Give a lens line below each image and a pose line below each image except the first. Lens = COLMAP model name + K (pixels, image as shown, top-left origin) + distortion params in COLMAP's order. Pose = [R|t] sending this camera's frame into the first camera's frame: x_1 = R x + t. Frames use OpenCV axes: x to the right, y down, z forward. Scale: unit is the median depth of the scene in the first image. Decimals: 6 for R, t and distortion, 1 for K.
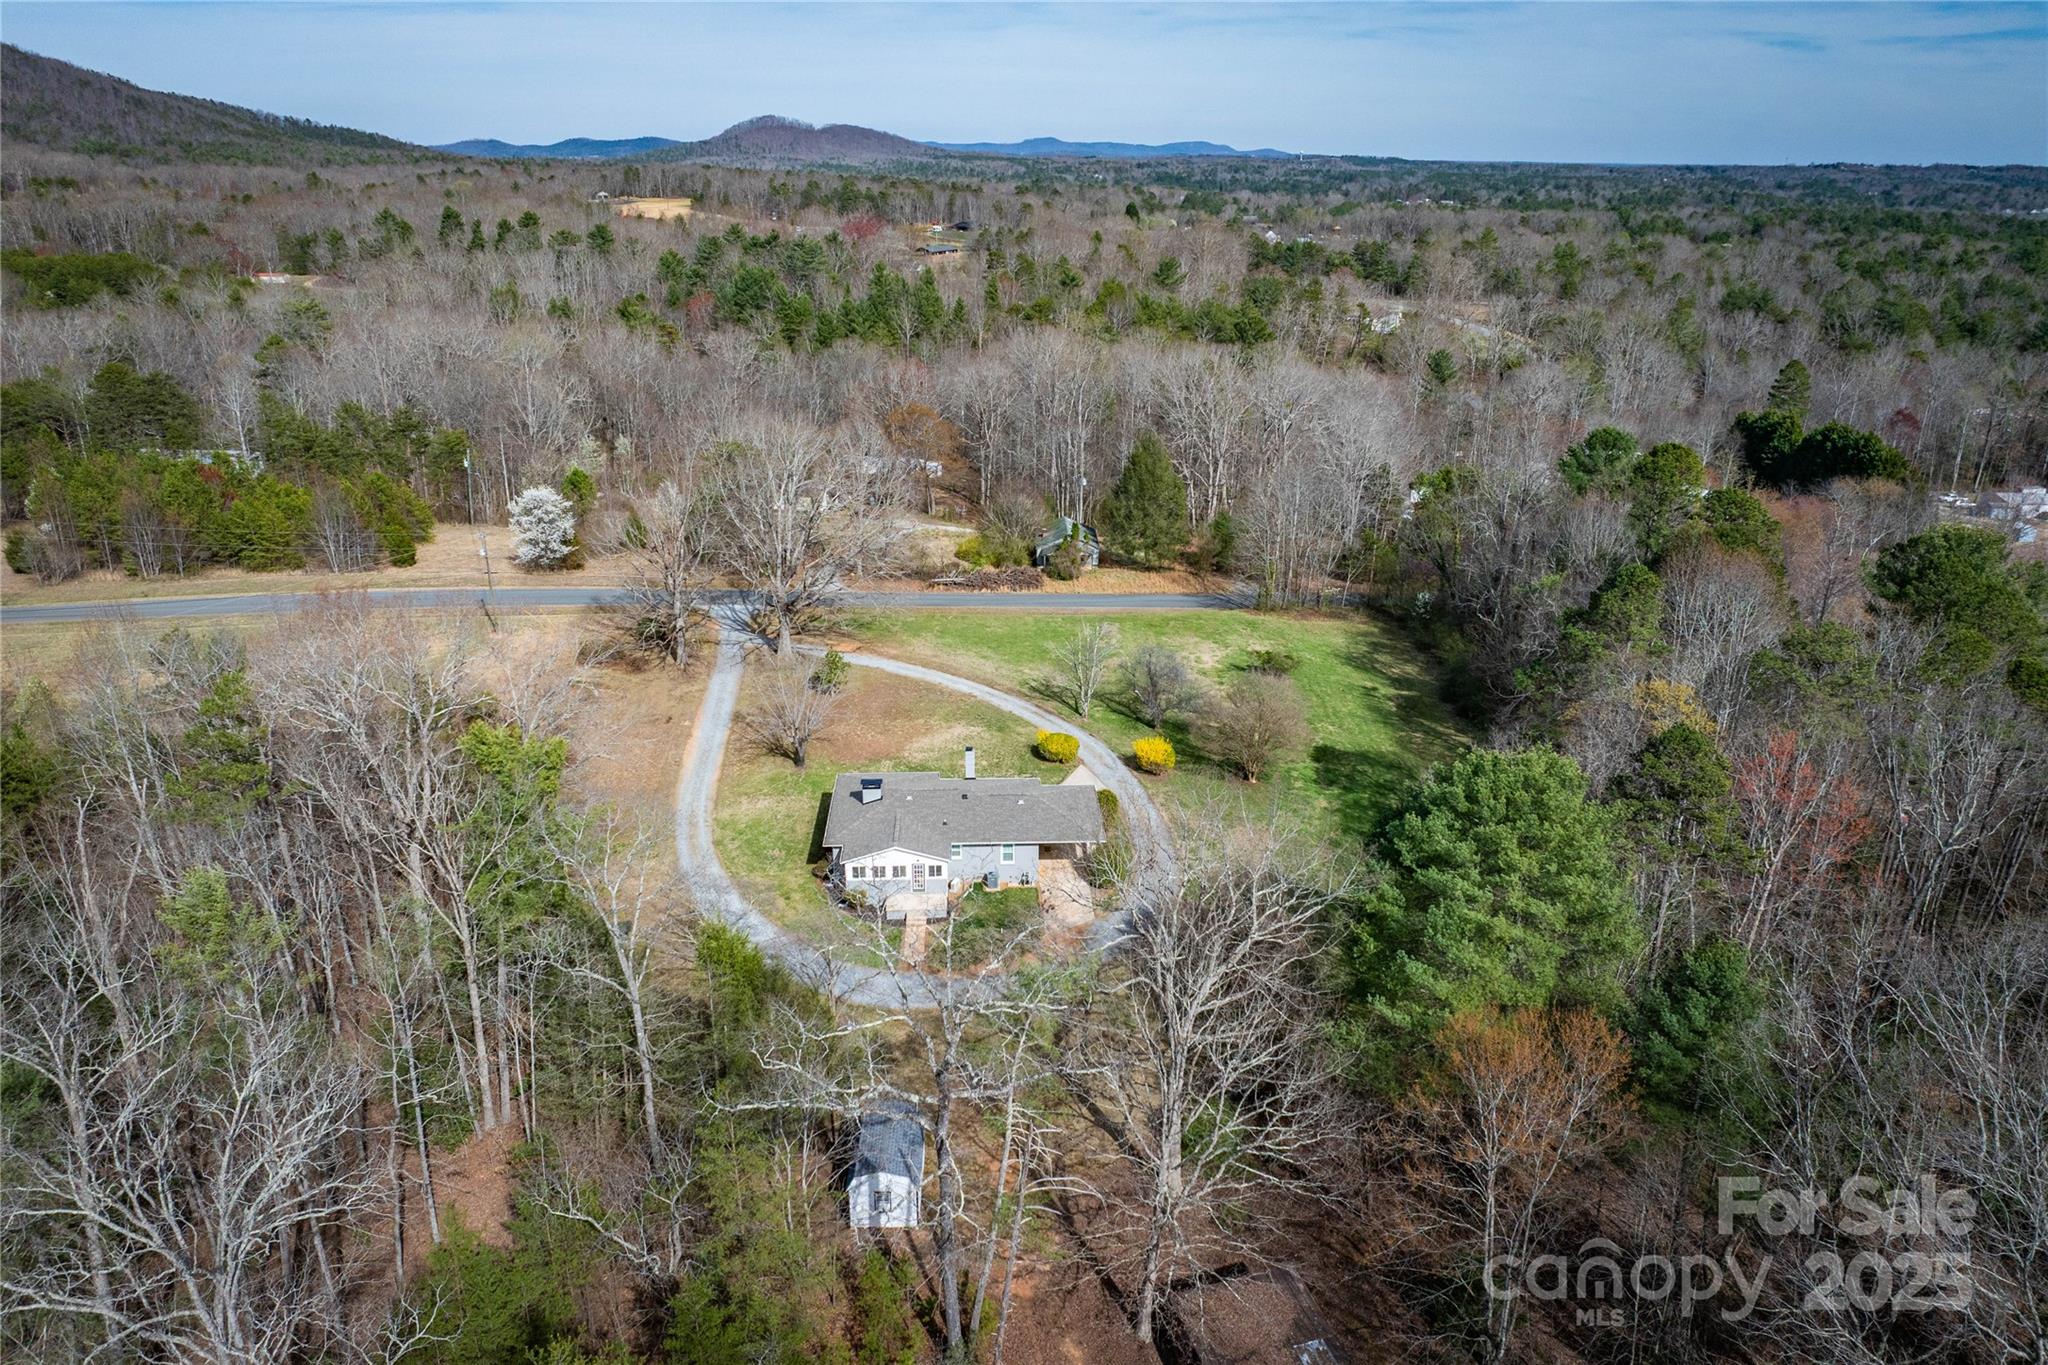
lens RADIAL K [[1541.8, 0, 1025.4], [0, 1541.8, 682.6], [0, 0, 1]] dist [0.004449, 0.002154]
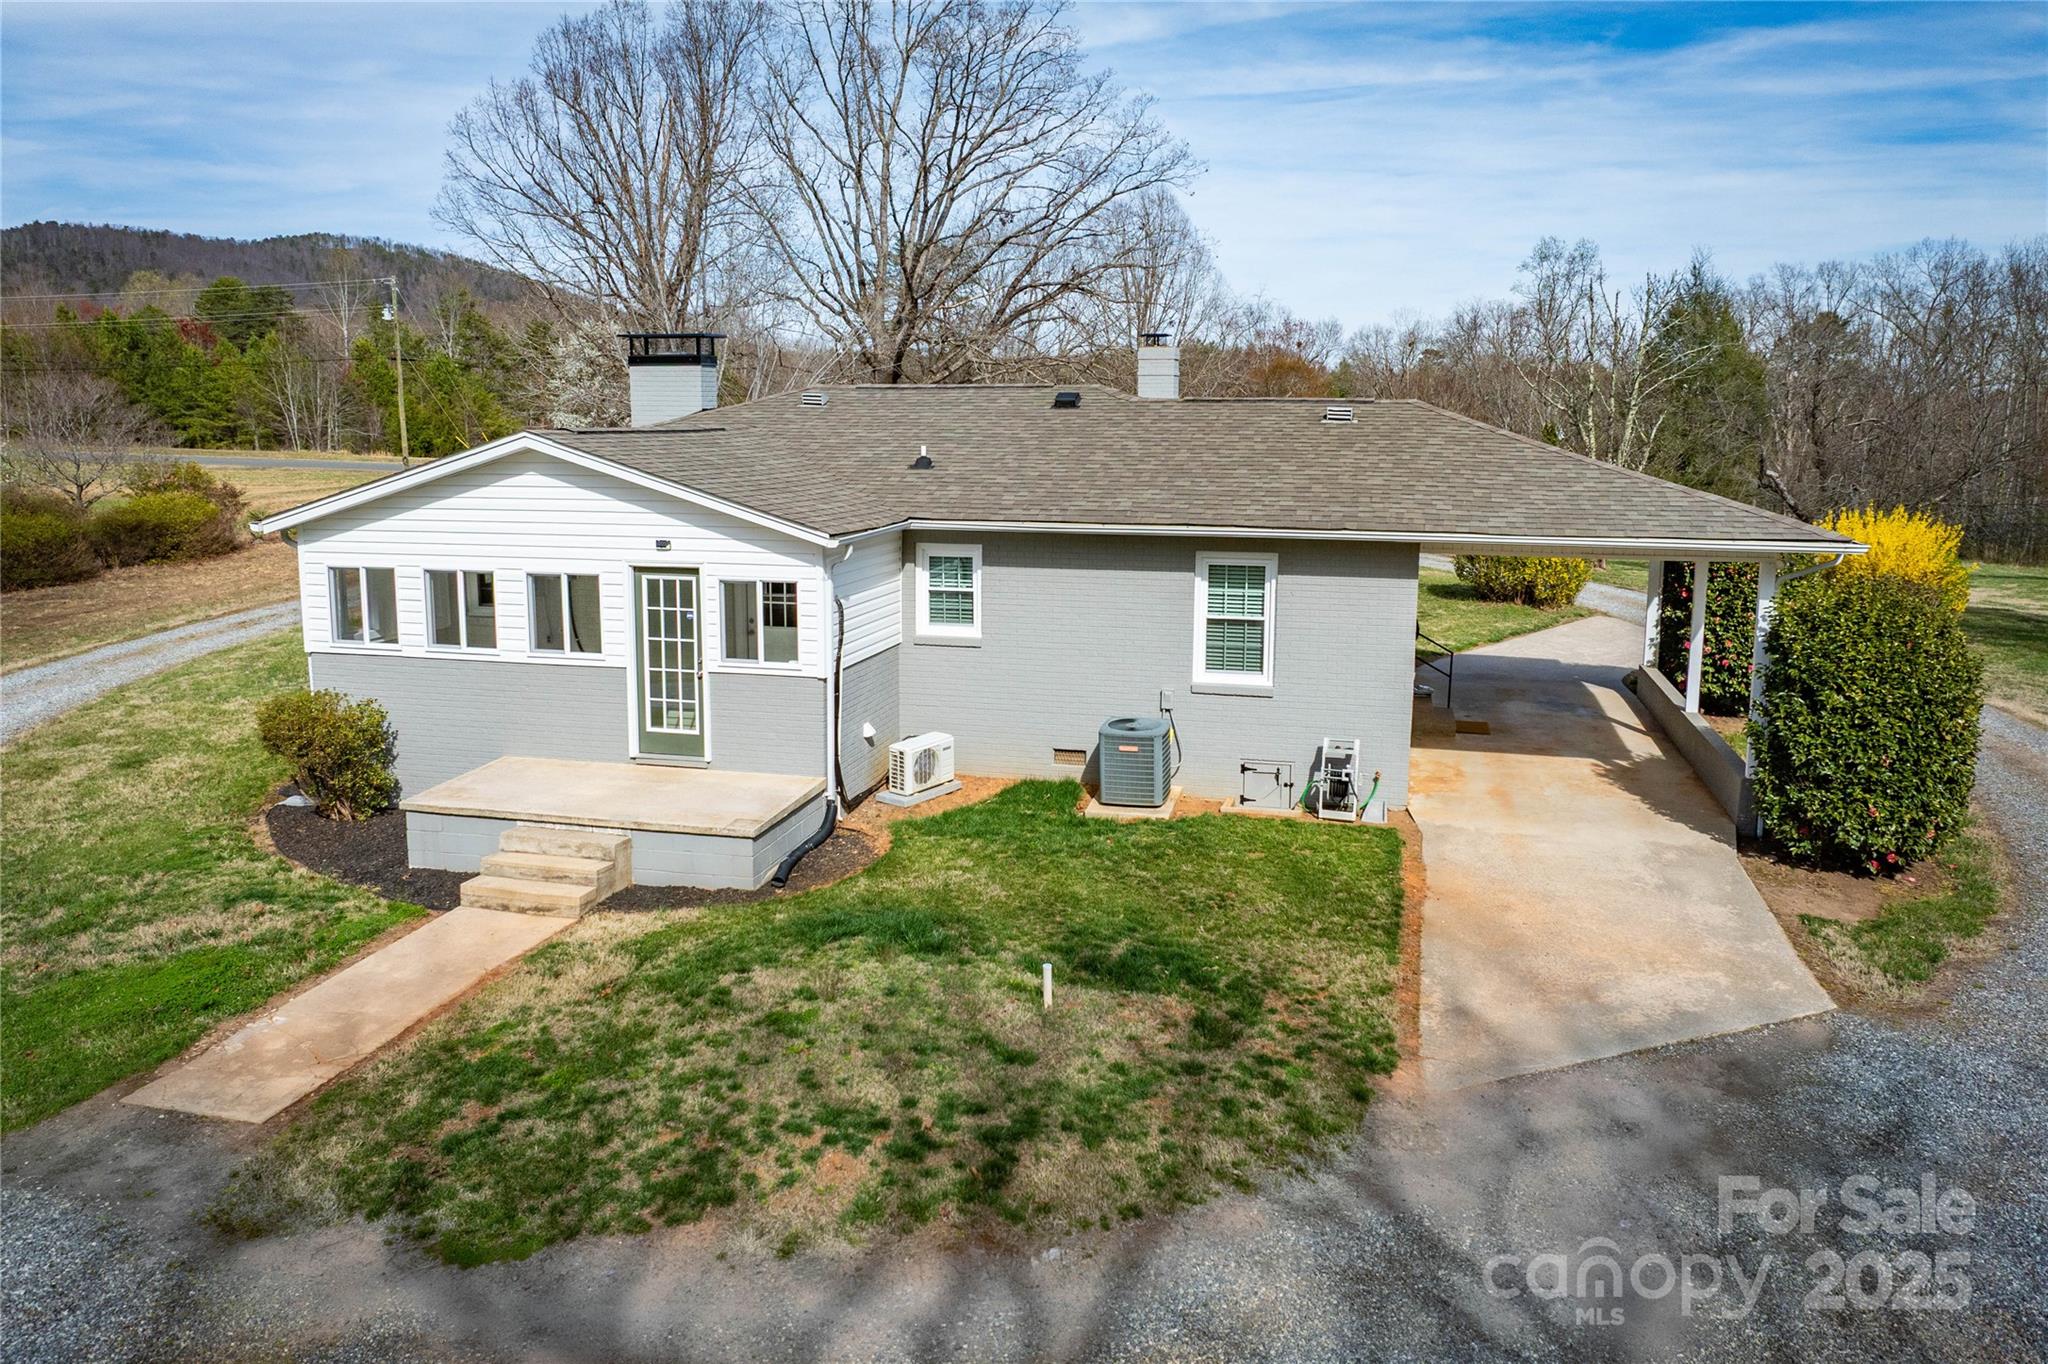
lens RADIAL K [[1541.8, 0, 1021.9], [0, 1541.8, 678.1], [0, 0, 1]] dist [0.004449, 0.002154]
pose [[0.958775, 0.055634, -0.278667, 0.014570], [-0.105329, 0.980371, -0.166671, 0.152859], [0.263925, 0.189152, 0.945815, 0.853270]]
